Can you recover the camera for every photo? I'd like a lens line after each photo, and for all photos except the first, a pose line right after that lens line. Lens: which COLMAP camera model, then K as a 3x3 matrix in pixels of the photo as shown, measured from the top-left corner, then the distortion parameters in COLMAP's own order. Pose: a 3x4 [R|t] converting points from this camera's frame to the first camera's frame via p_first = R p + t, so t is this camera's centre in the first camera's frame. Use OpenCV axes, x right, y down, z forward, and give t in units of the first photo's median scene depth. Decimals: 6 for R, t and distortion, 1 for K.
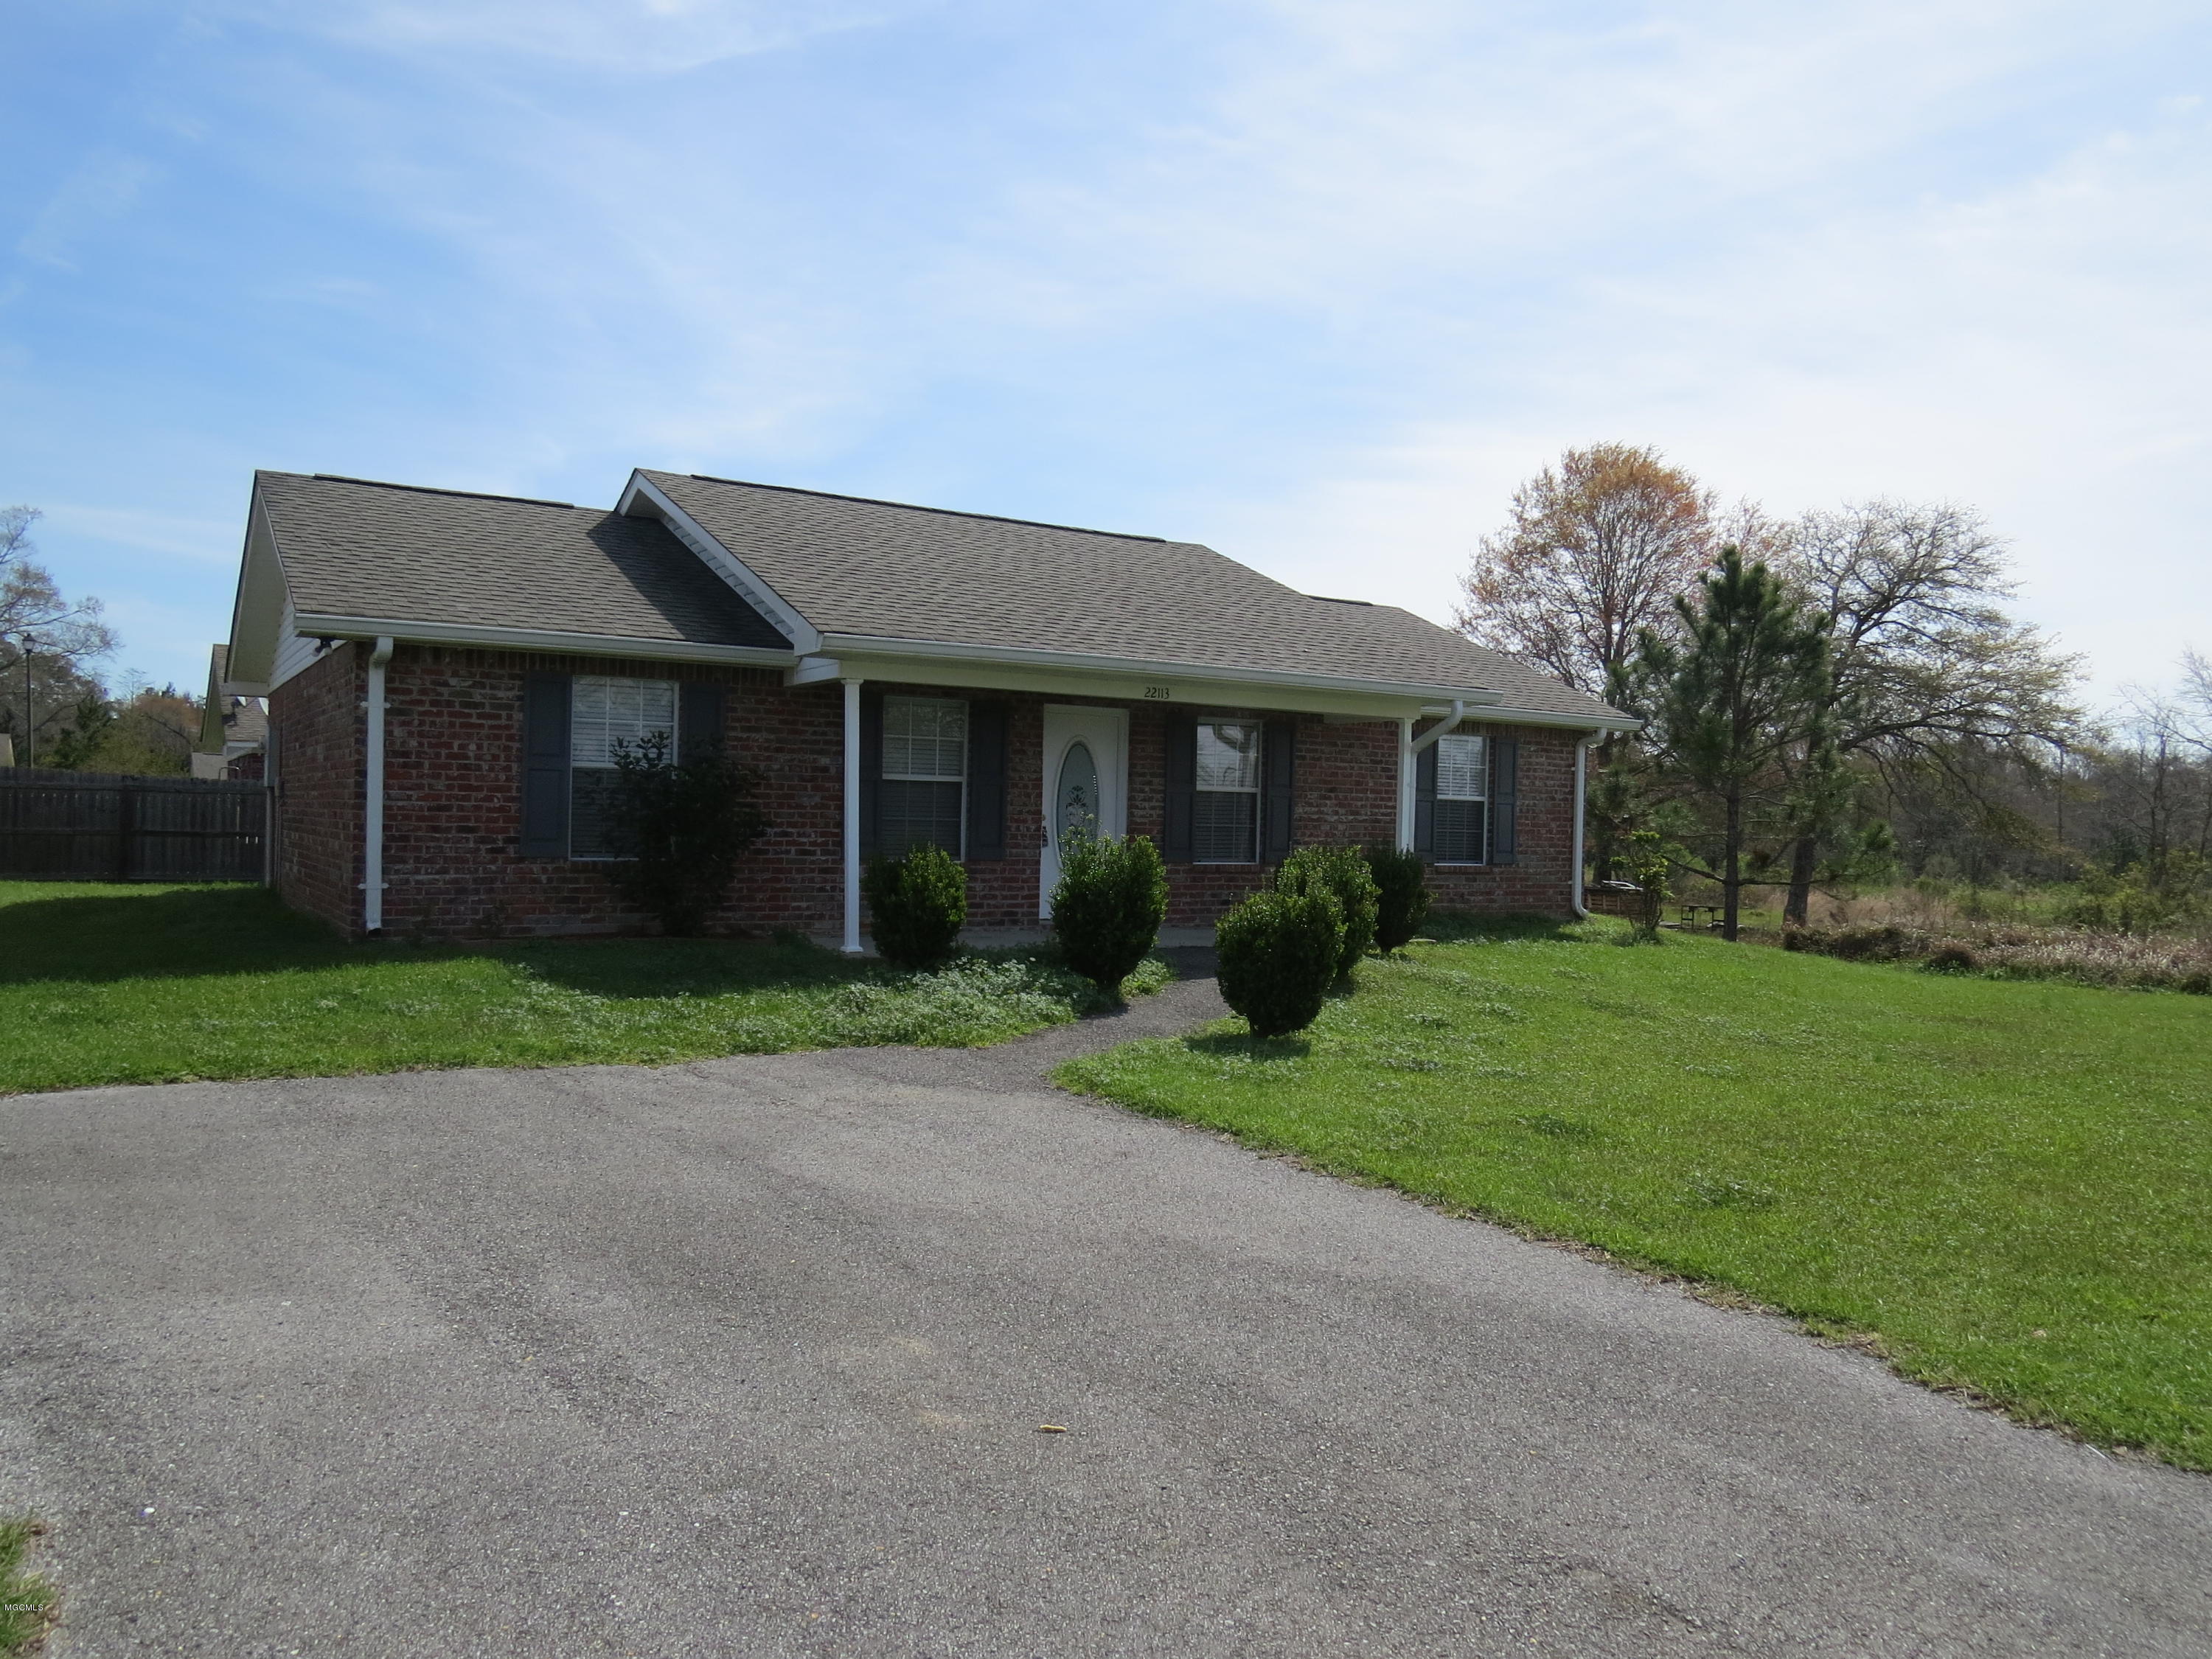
lens RADIAL K [[1574.4, 0, 1104.1], [0, 1574.4, 818.1], [0, 0, 1]] dist [-0.022315, -0.001018]
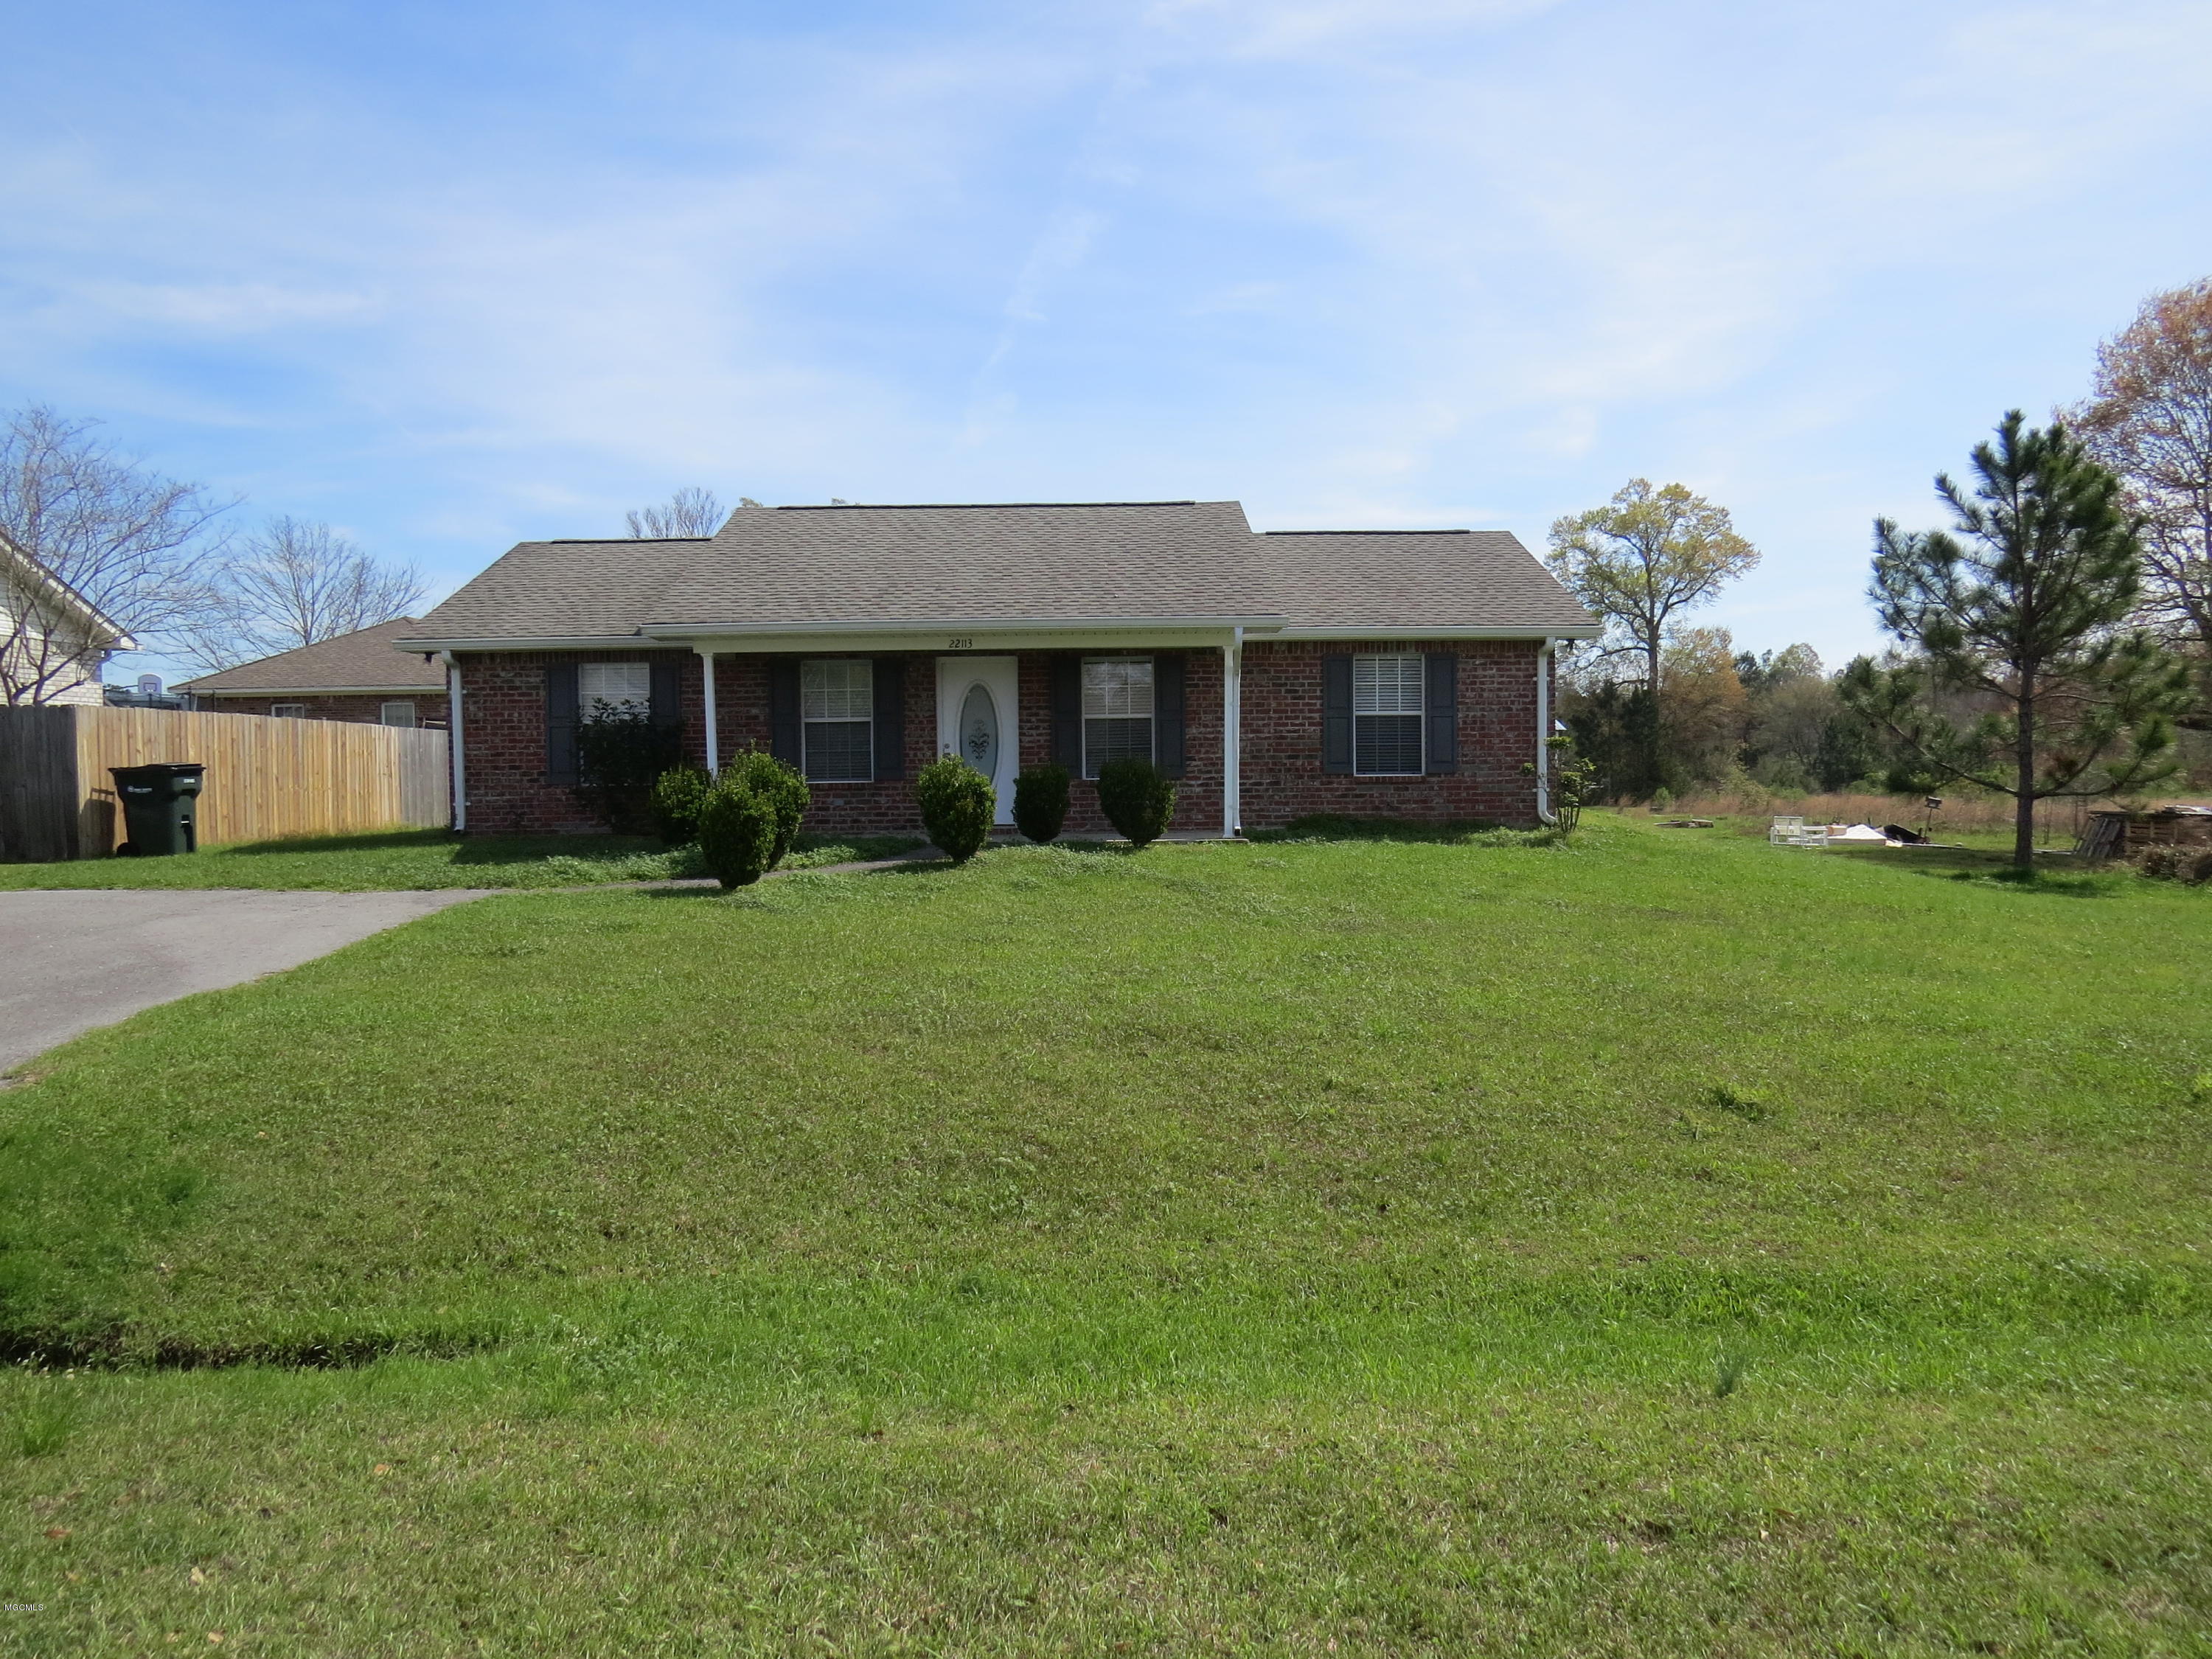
lens RADIAL K [[1574.4, 0, 1107.3], [0, 1574.4, 842.1], [0, 0, 1]] dist [-0.022315, -0.001018]
pose [[0.840282, -0.005218, -0.542124, 0.731519], [0.031608, 0.998724, 0.039379, 0.029934], [0.541227, -0.050225, 0.839375, -0.004495]]
